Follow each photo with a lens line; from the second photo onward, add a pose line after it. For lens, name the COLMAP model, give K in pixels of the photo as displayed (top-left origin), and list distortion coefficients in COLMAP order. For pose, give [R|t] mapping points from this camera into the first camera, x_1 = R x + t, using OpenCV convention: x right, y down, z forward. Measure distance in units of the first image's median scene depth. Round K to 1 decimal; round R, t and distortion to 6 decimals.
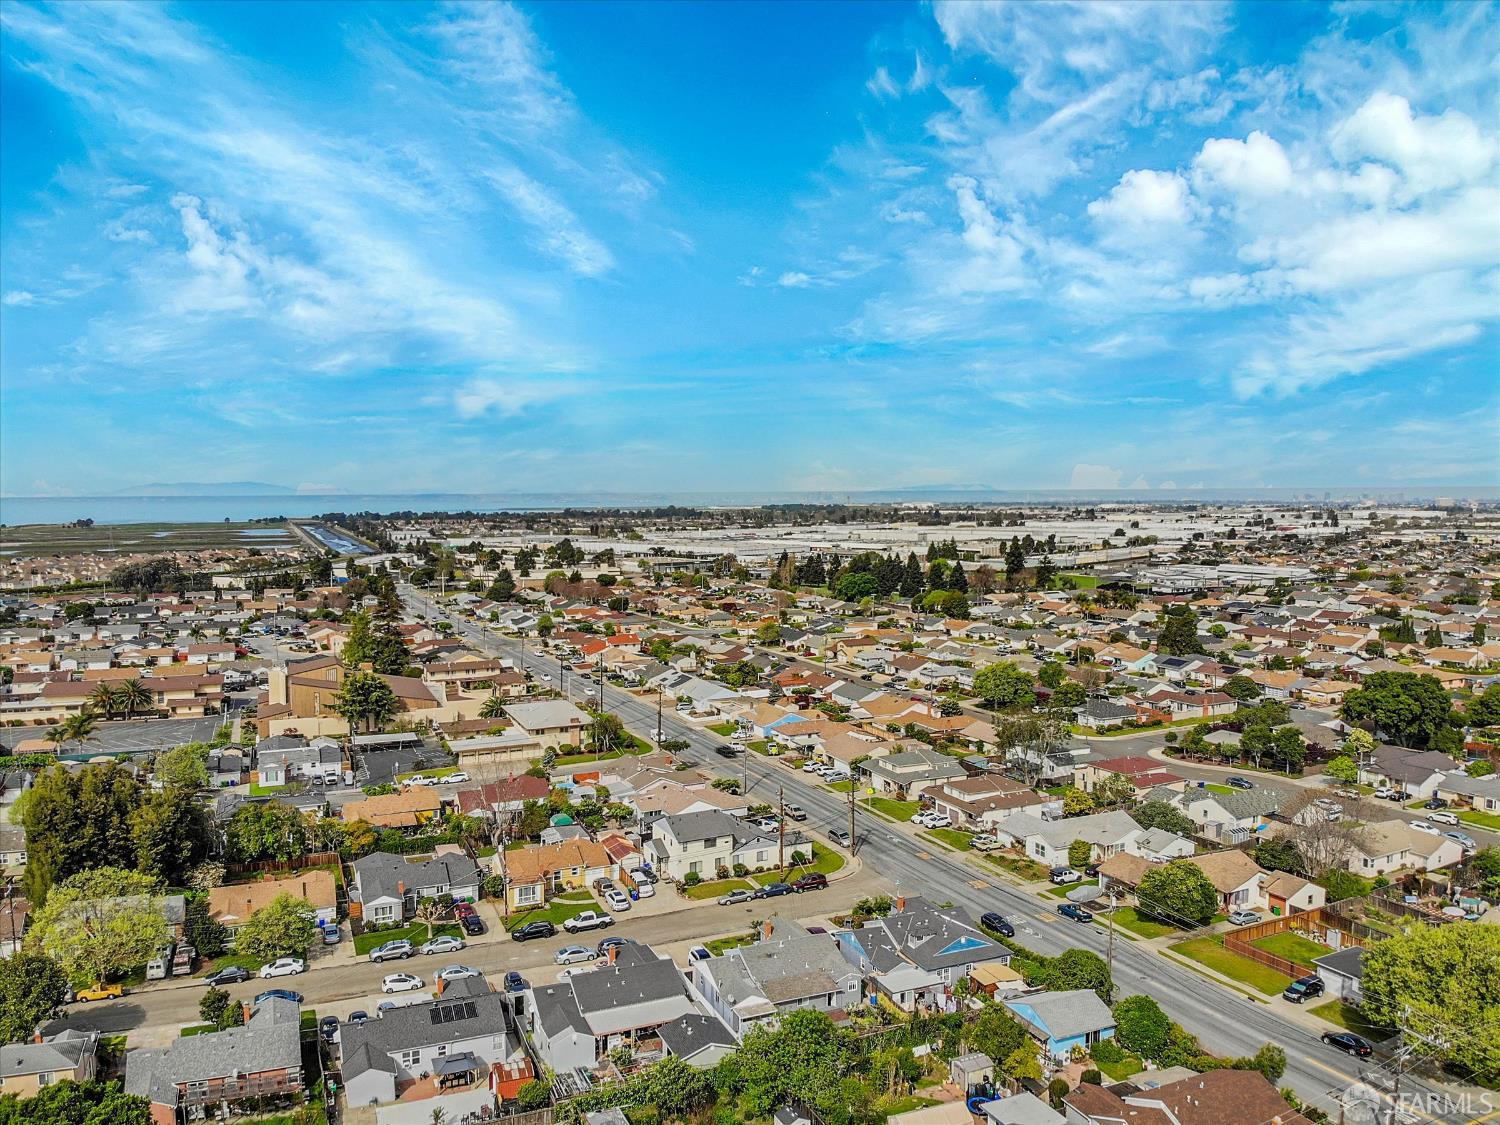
lens RADIAL K [[1092.8, 0, 752.1], [0, 1092.8, 557.2], [0, 0, 1]] dist [0.115650, -0.247684]
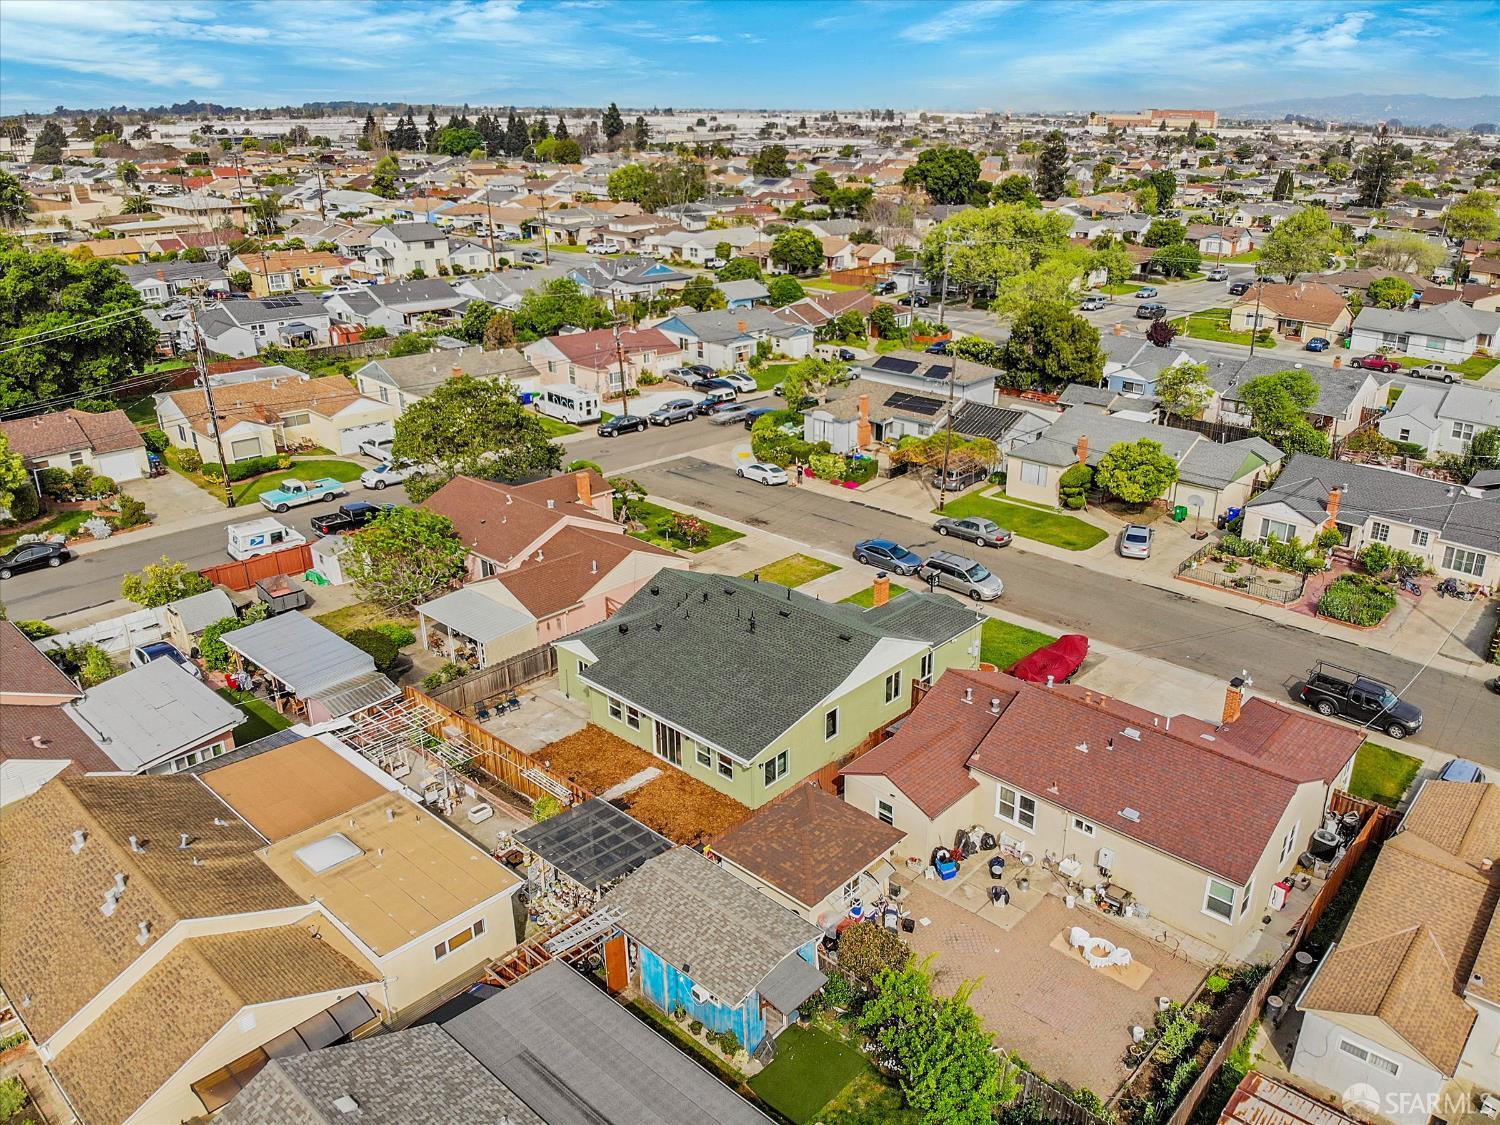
lens RADIAL K [[1092.8, 0, 752.1], [0, 1092.8, 557.2], [0, 0, 1]] dist [0.115650, -0.247684]
pose [[0.932676, -0.122240, 0.339372, -0.138589], [0.001416, 0.942063, 0.335434, 0.155661], [-0.360713, -0.312371, 0.878812, -0.231075]]
